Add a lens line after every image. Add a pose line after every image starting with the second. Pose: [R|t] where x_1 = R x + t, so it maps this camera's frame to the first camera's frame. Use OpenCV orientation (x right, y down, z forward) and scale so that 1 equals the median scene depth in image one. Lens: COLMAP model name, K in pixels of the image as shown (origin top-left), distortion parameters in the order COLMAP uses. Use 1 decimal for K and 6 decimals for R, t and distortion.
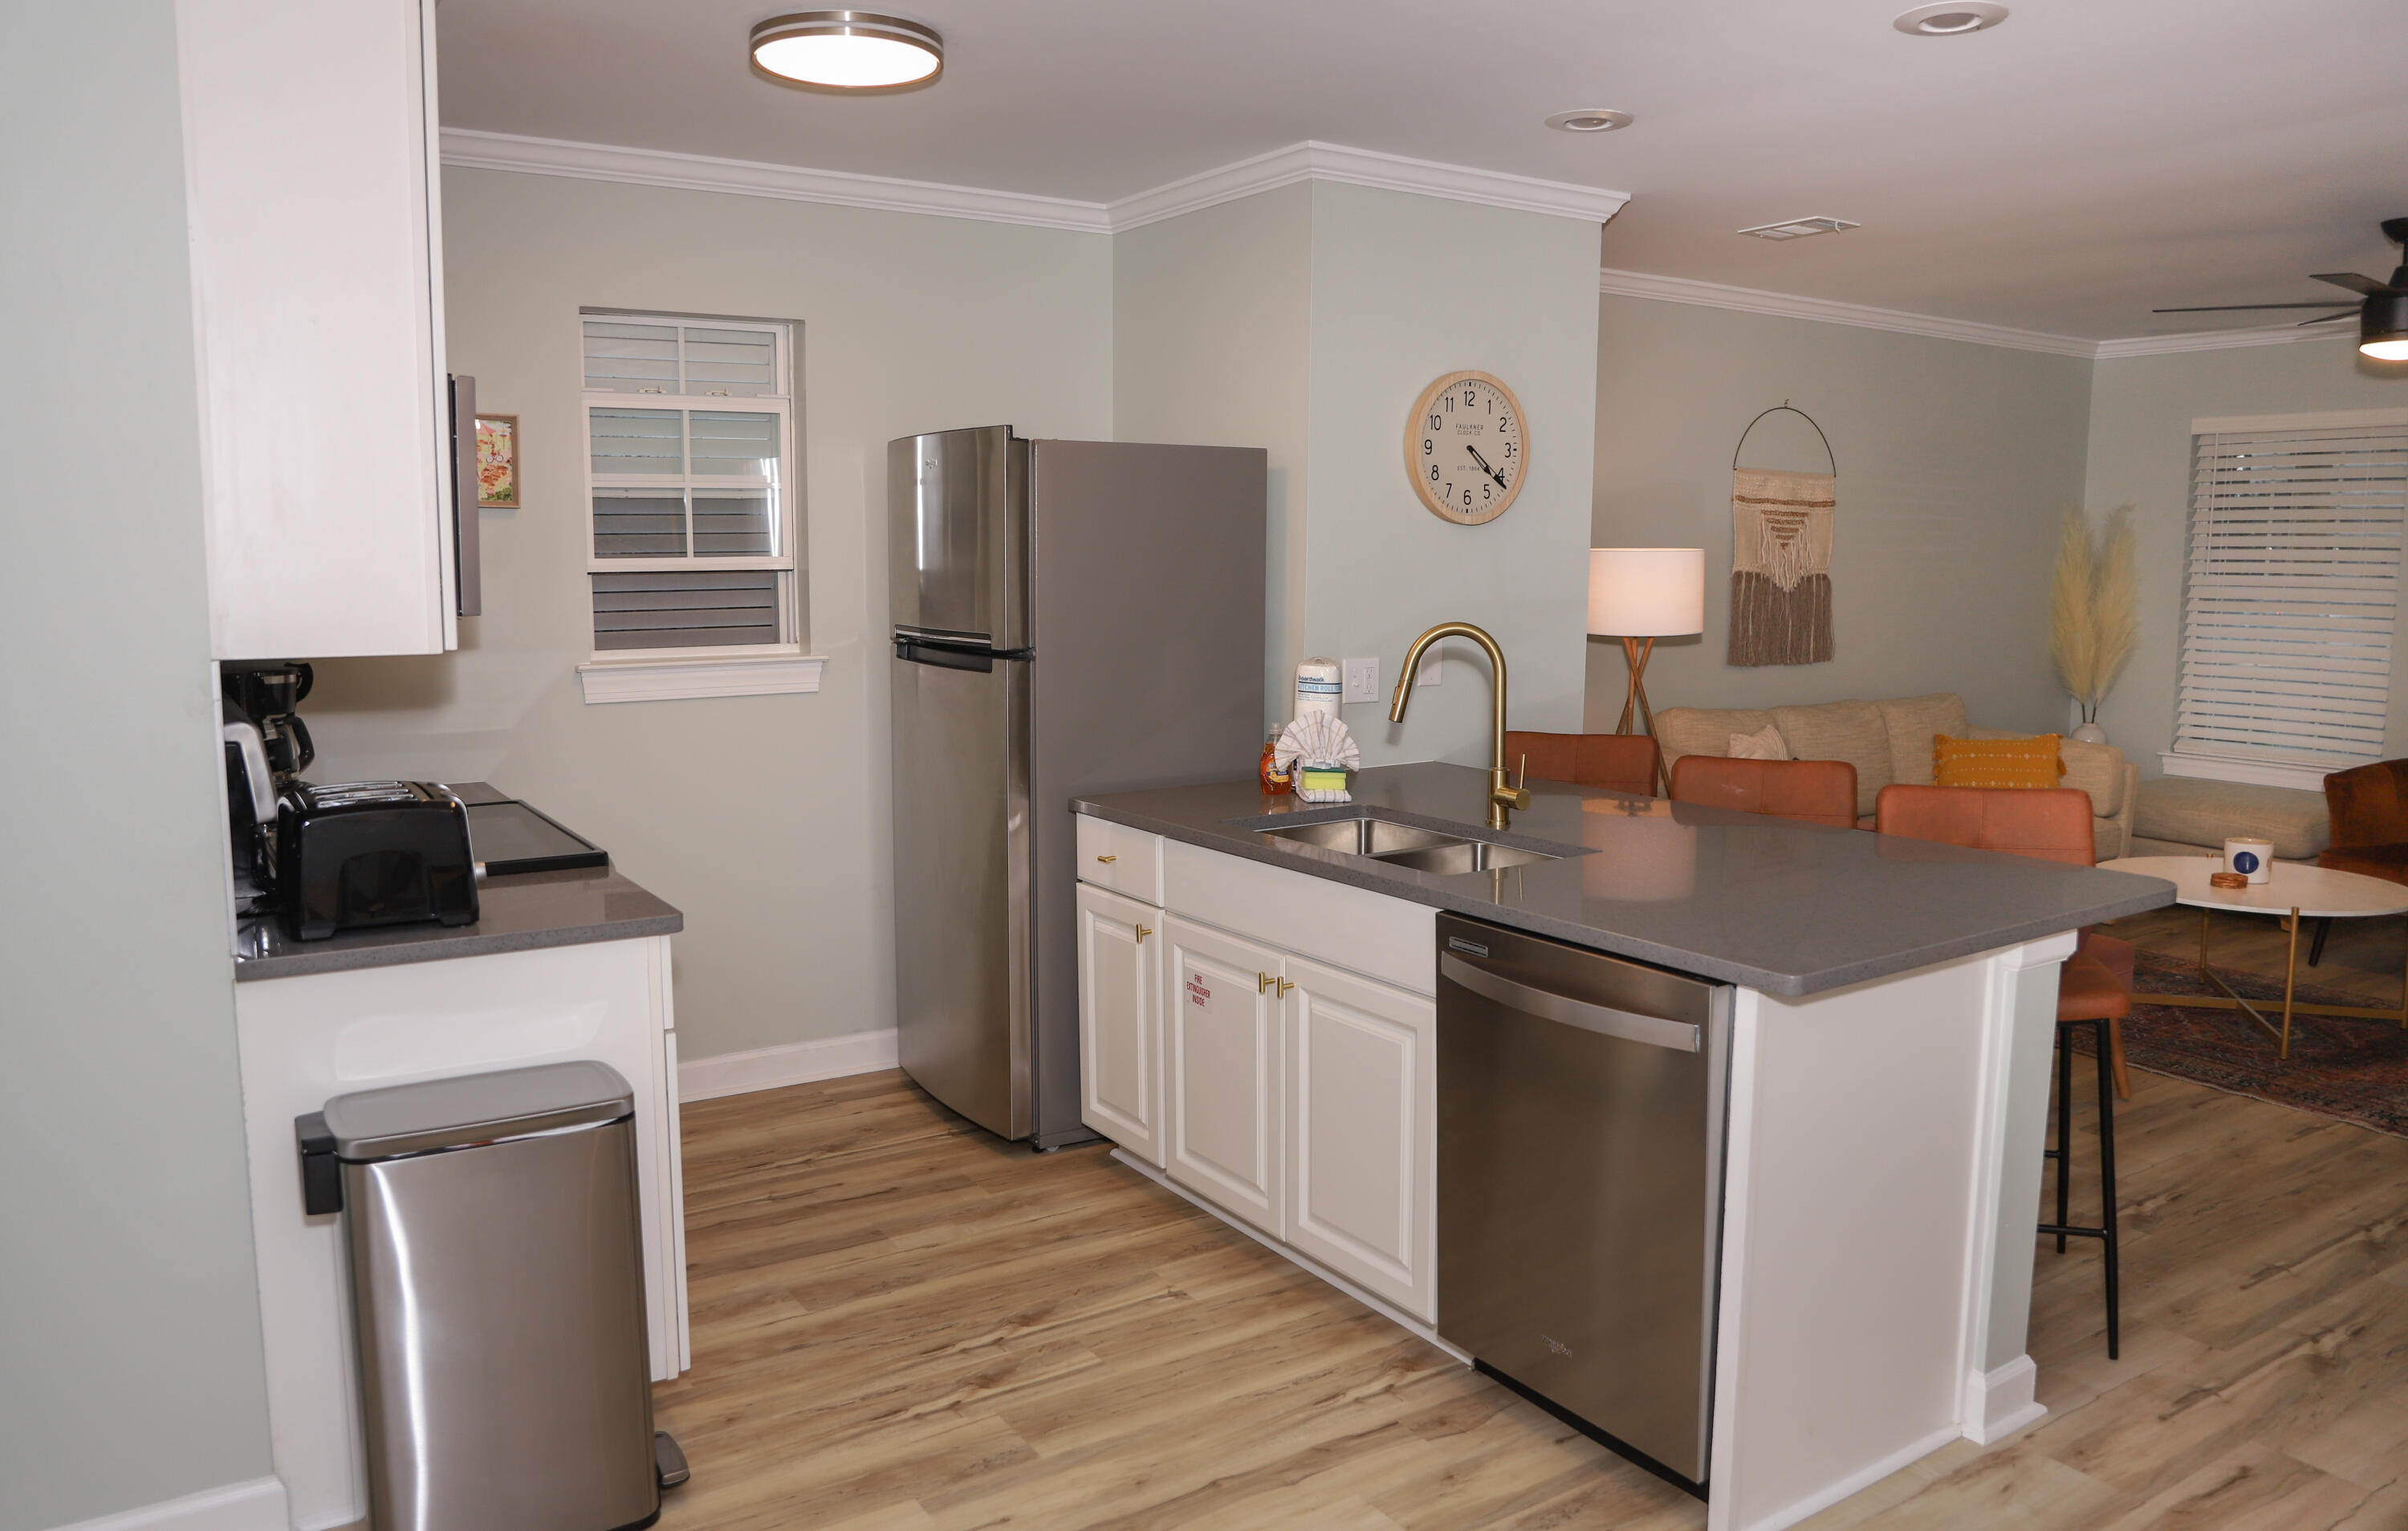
lens RADIAL K [[1653.2, 0, 1204.0], [0, 1653.2, 765.5], [0, 0, 1]] dist [-0.031400, 0.001165]
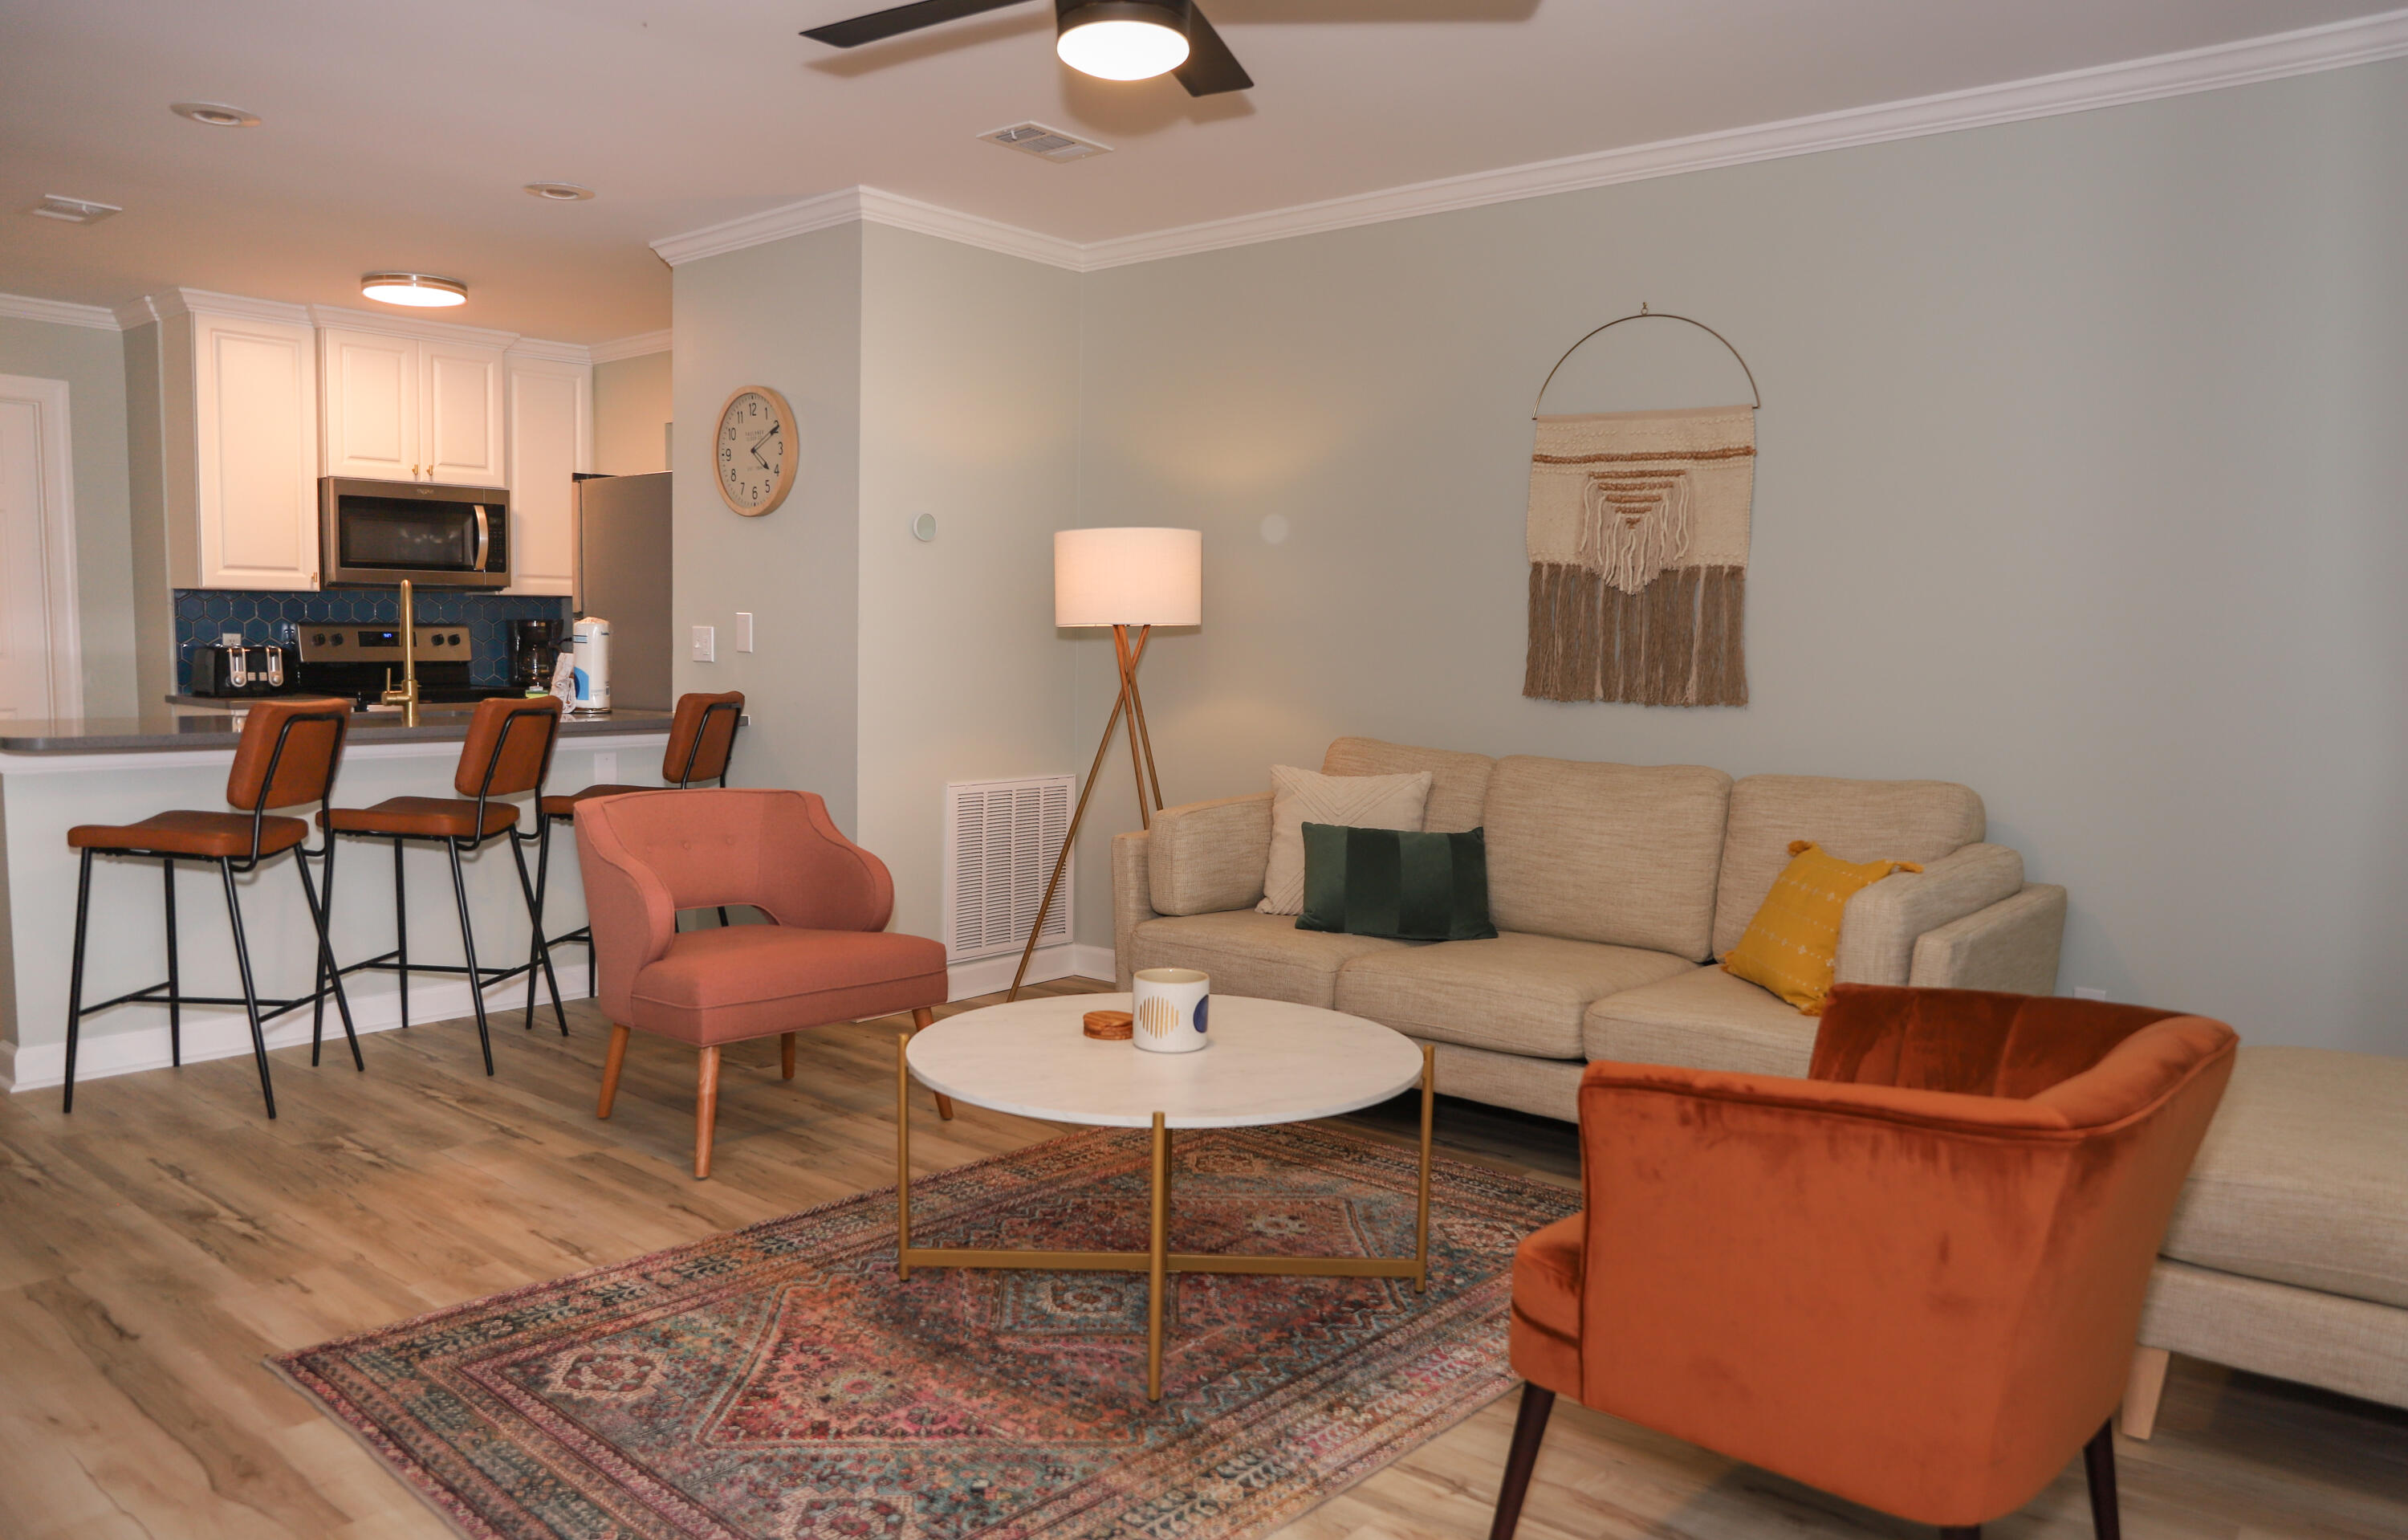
lens RADIAL K [[1653.3, 0, 1204.0], [0, 1653.3, 770.0], [0, 0, 1]] dist [-0.031400, 0.001165]
pose [[0.306120, 0.088191, -0.947899, 1.249565], [-0.133896, 0.989791, 0.048848, -0.060691], [0.942530, 0.111966, 0.314803, 0.859176]]
